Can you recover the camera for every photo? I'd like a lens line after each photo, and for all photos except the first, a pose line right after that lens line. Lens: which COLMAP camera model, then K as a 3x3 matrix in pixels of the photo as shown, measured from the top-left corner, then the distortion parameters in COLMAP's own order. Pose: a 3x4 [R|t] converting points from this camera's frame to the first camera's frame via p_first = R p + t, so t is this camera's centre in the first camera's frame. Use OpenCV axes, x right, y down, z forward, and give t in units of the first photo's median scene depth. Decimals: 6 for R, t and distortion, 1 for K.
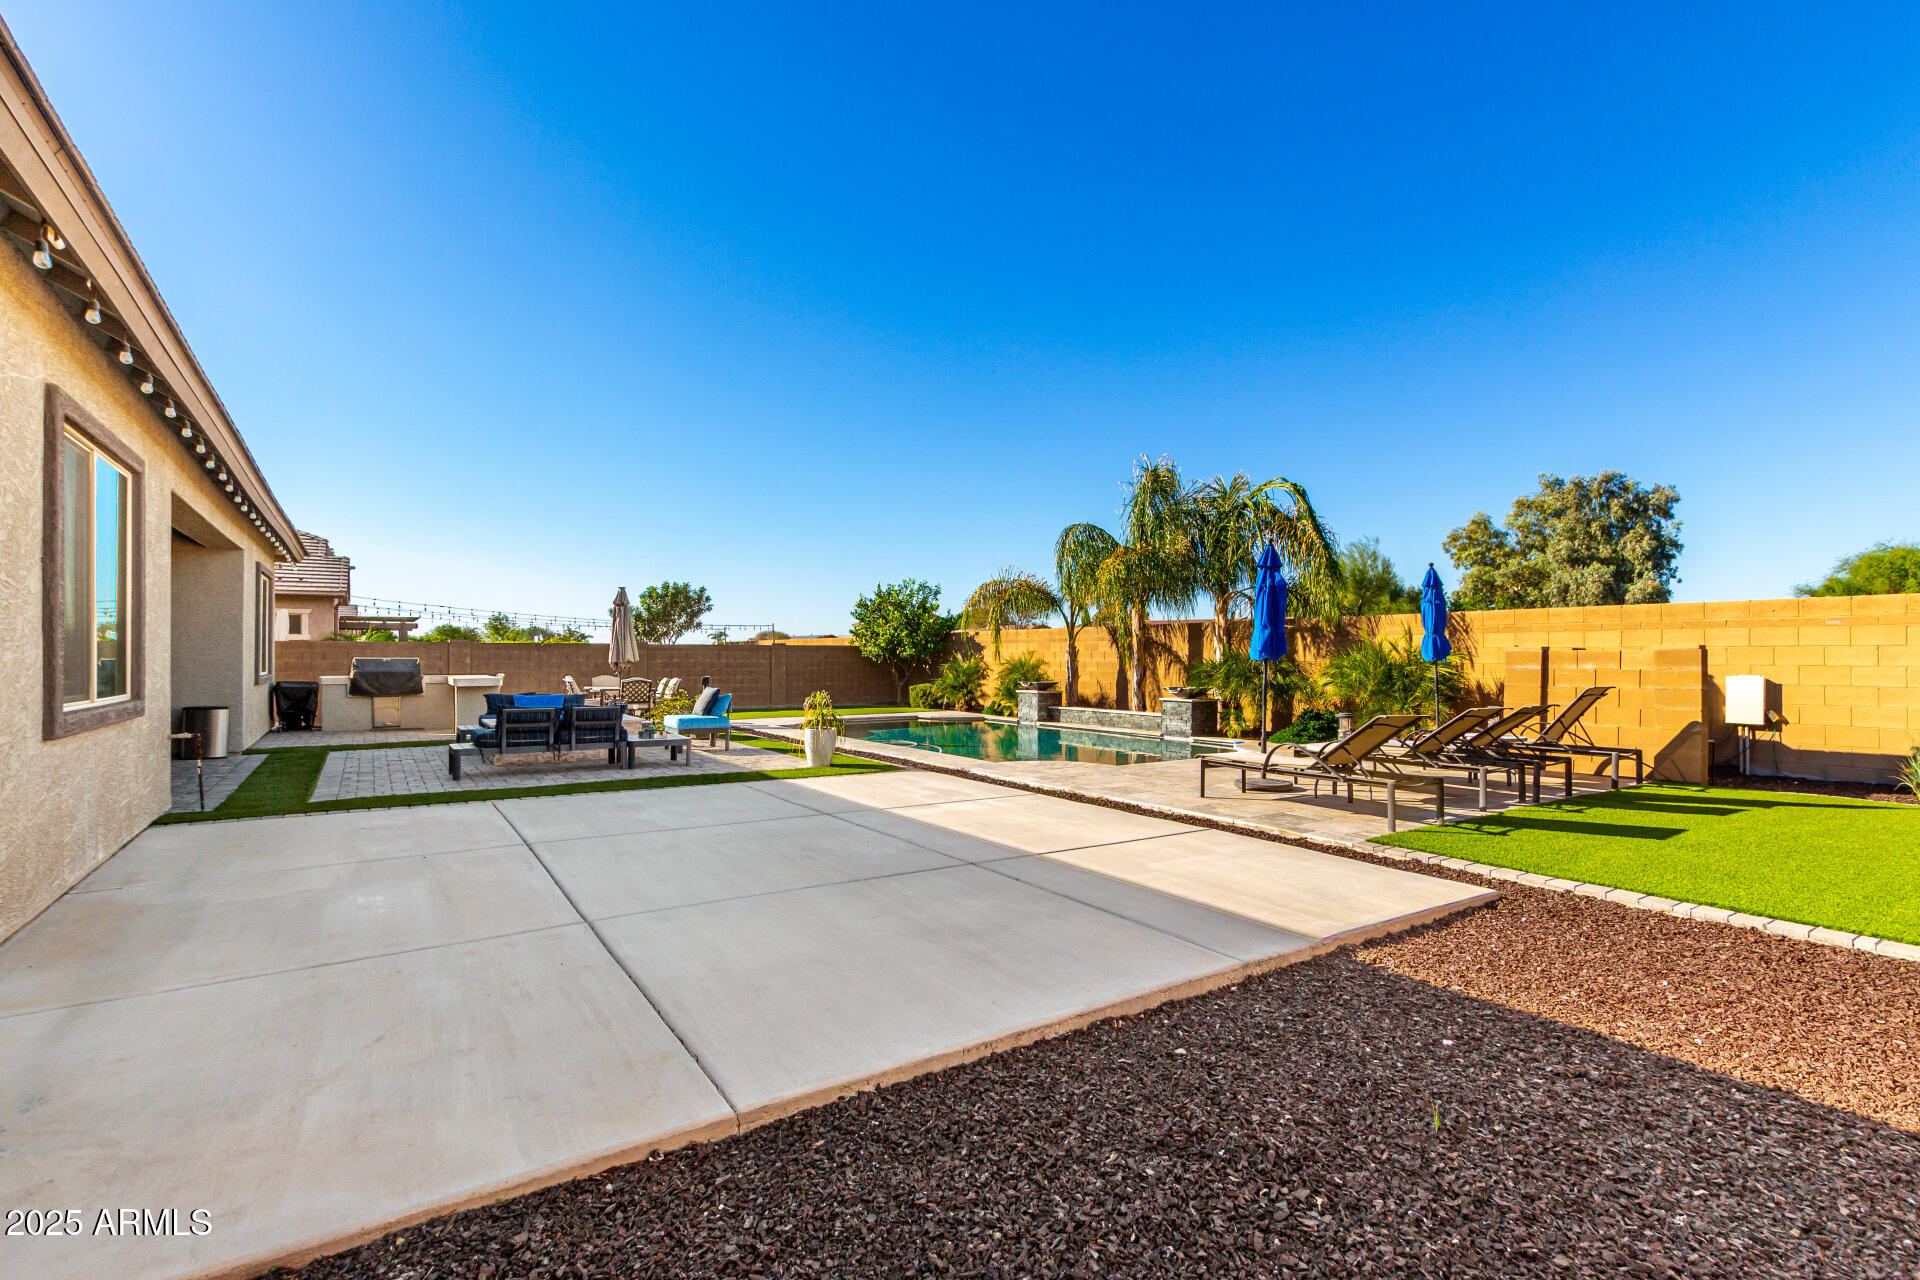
lens RADIAL K [[886.8, 0, 959.3], [0, 886.8, 646.4], [0, 0, 1]] dist [0.011982, -0.004843]
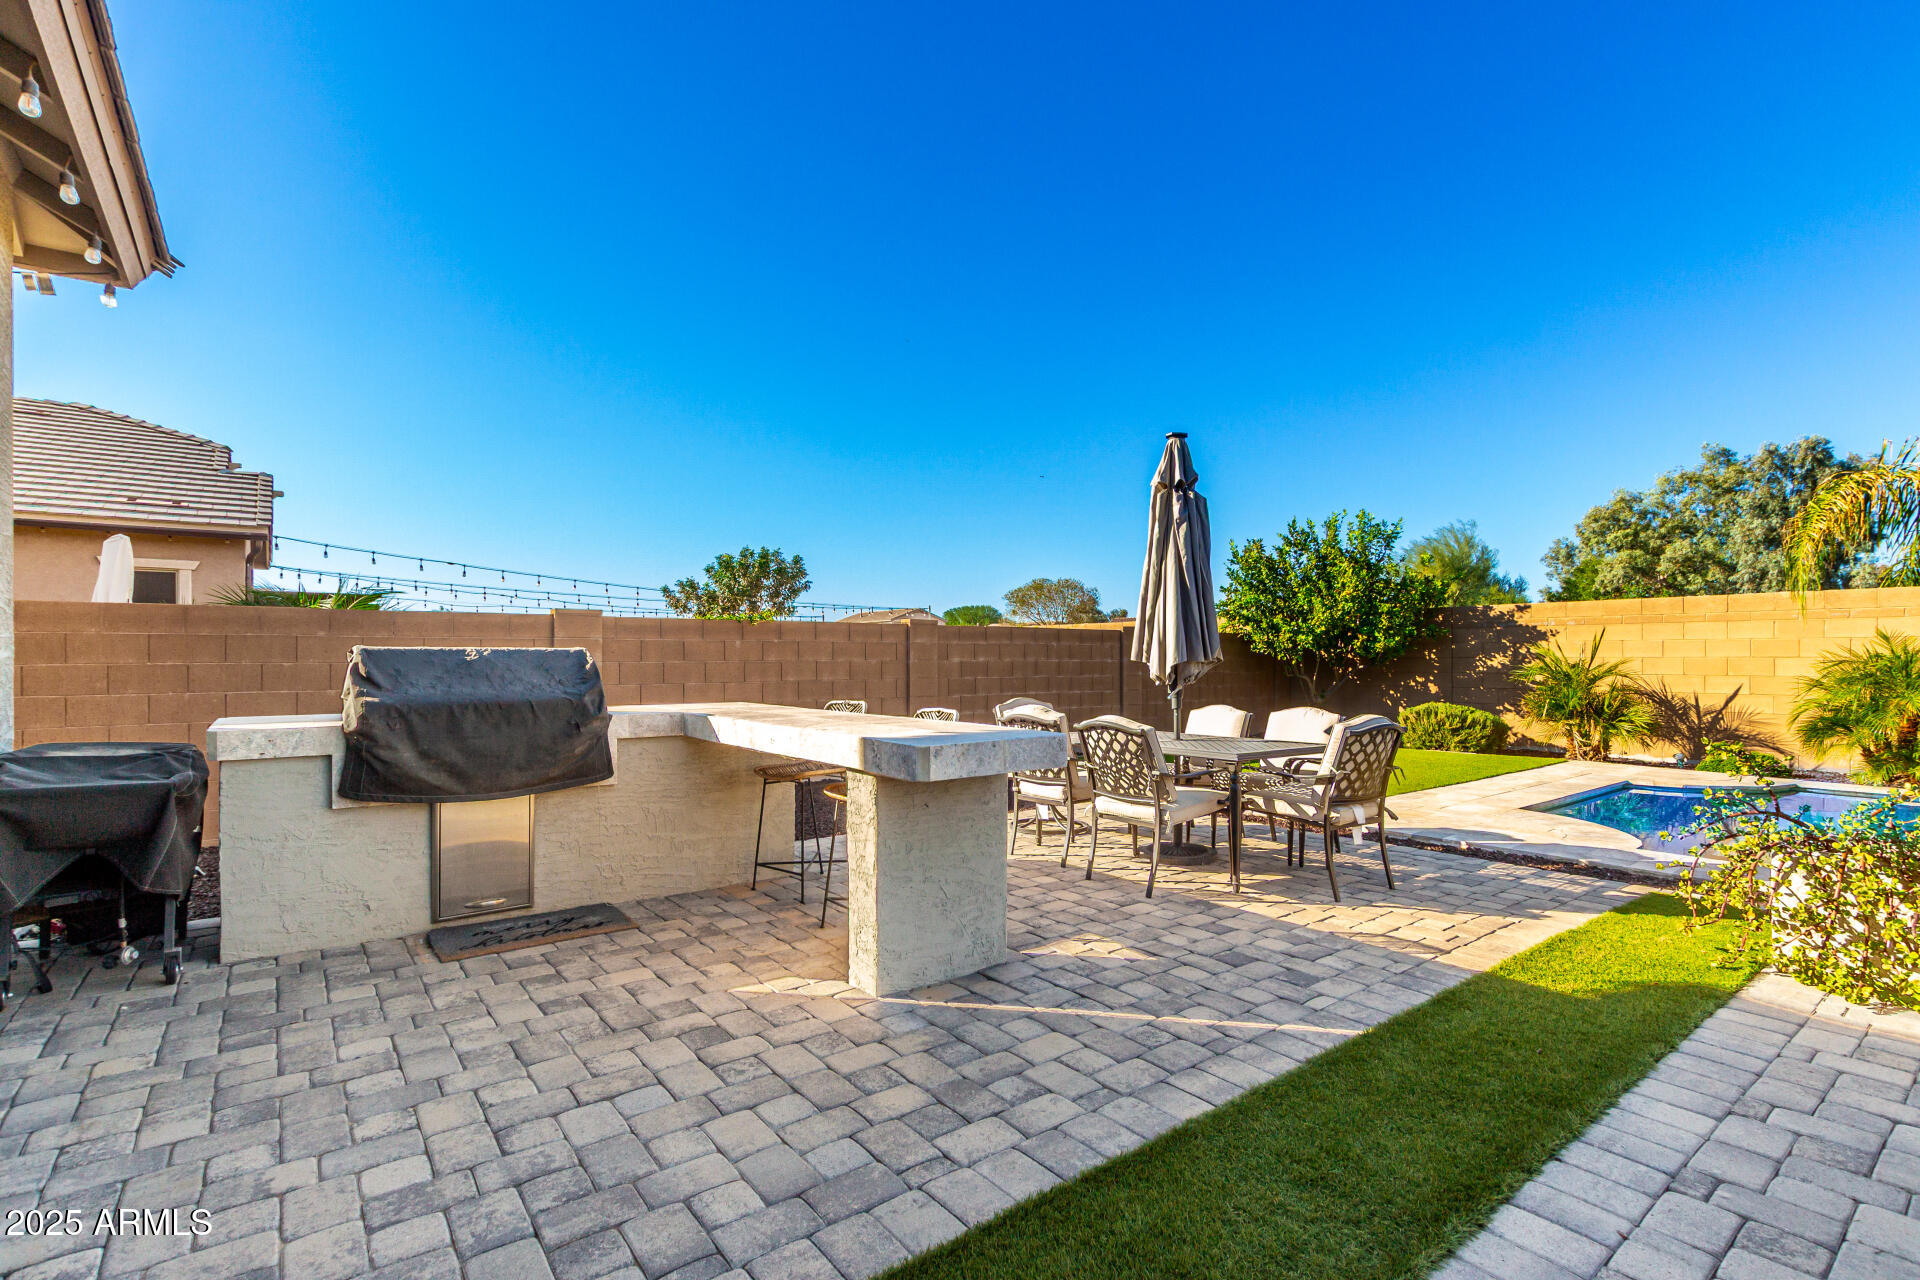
lens RADIAL K [[886.8, 0, 957.7], [0, 886.8, 653.1], [0, 0, 1]] dist [0.011982, -0.004843]
pose [[0.997582, -0.001239, 0.069484, -0.333131], [0.000783, 0.999978, 0.006594, 0.008556], [-0.069491, -0.006524, 0.997561, 0.466076]]
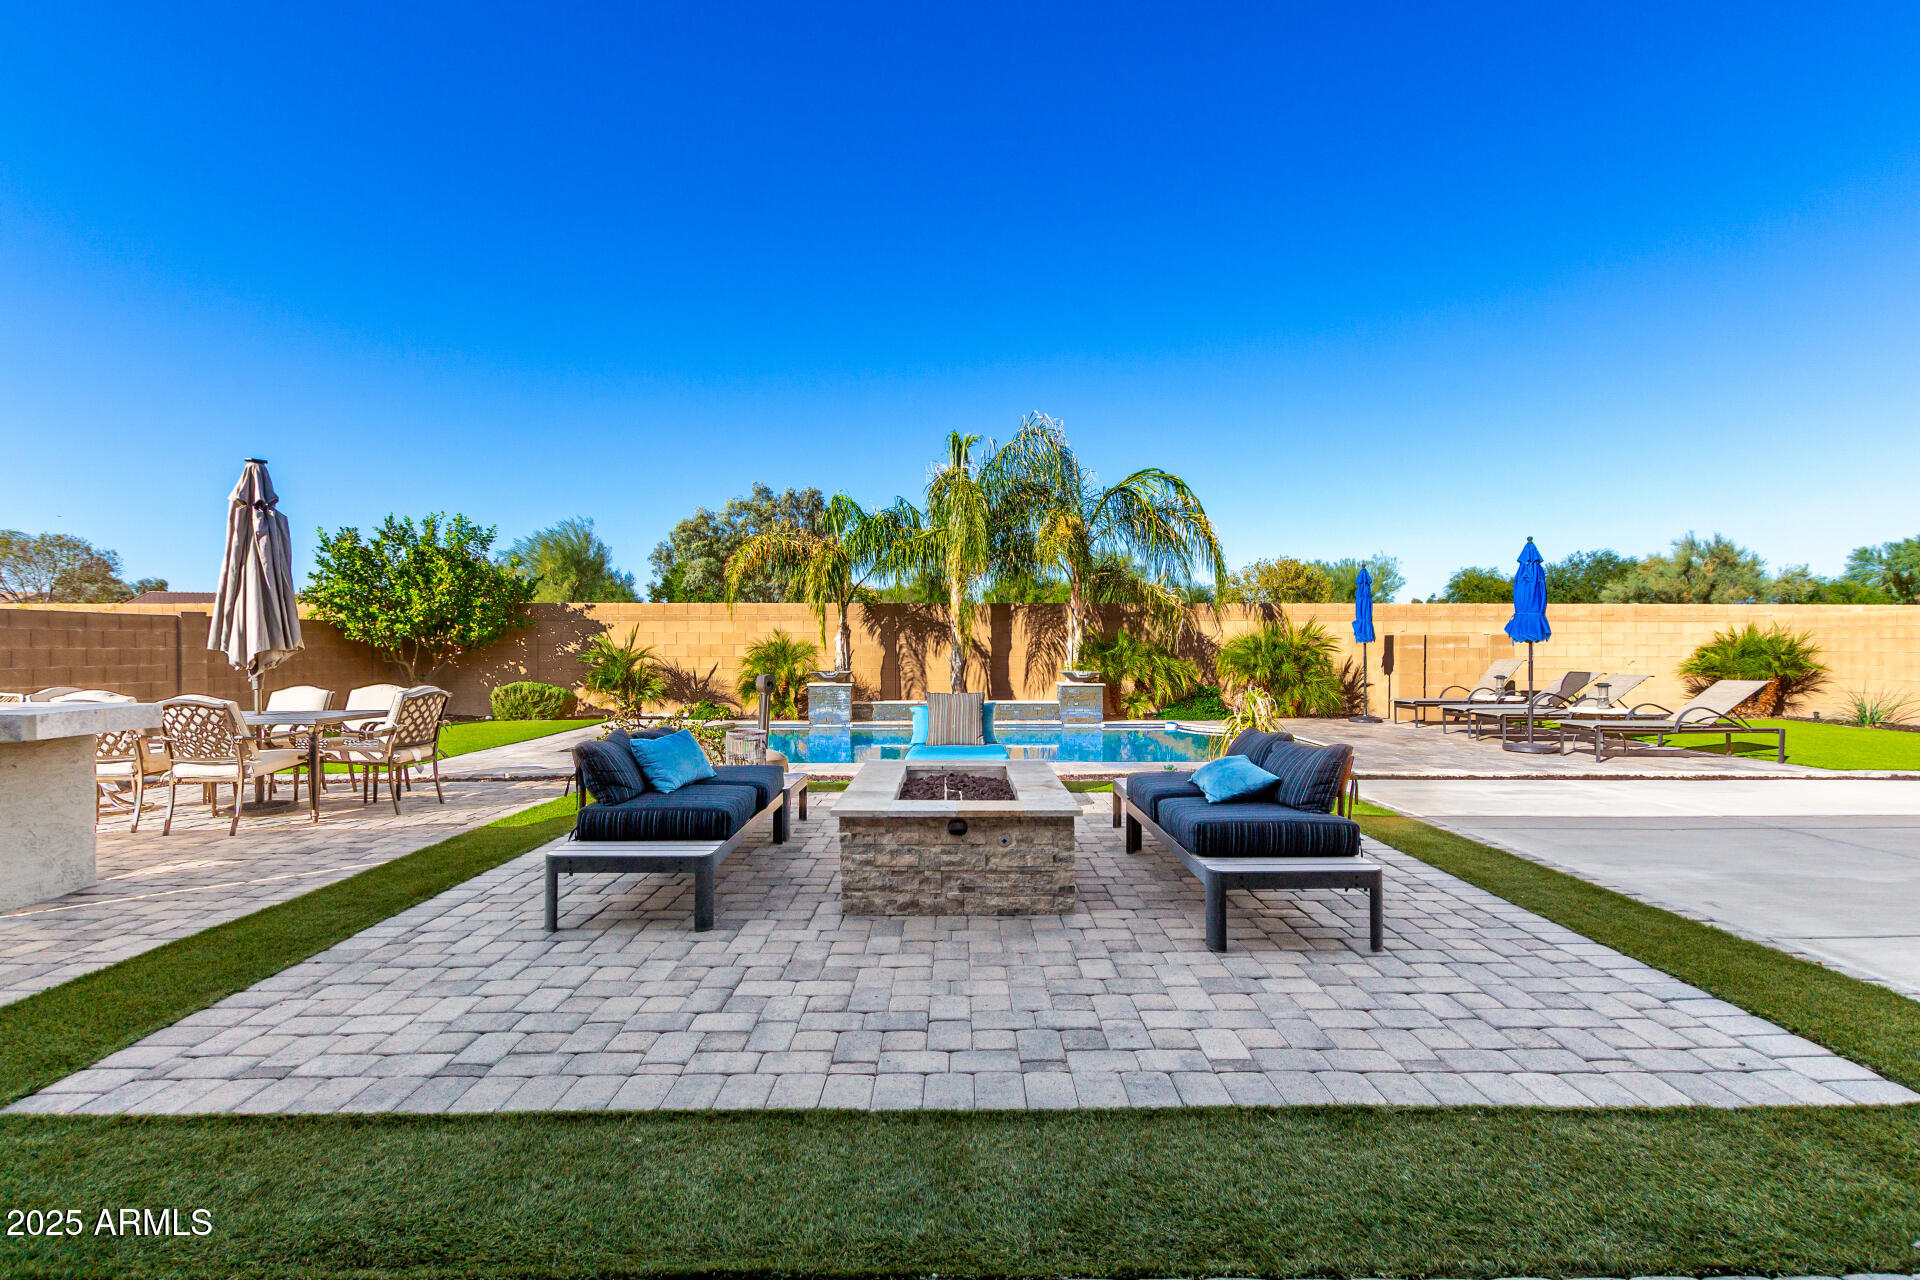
lens RADIAL K [[886.8, 0, 974.5], [0, 886.8, 653.5], [0, 0, 1]] dist [0.011982, -0.004843]
pose [[0.545794, -0.011305, 0.837843, -0.370059], [-0.008799, 0.999777, 0.019221, 0.006205], [-0.837873, -0.017863, 0.545572, 0.356851]]
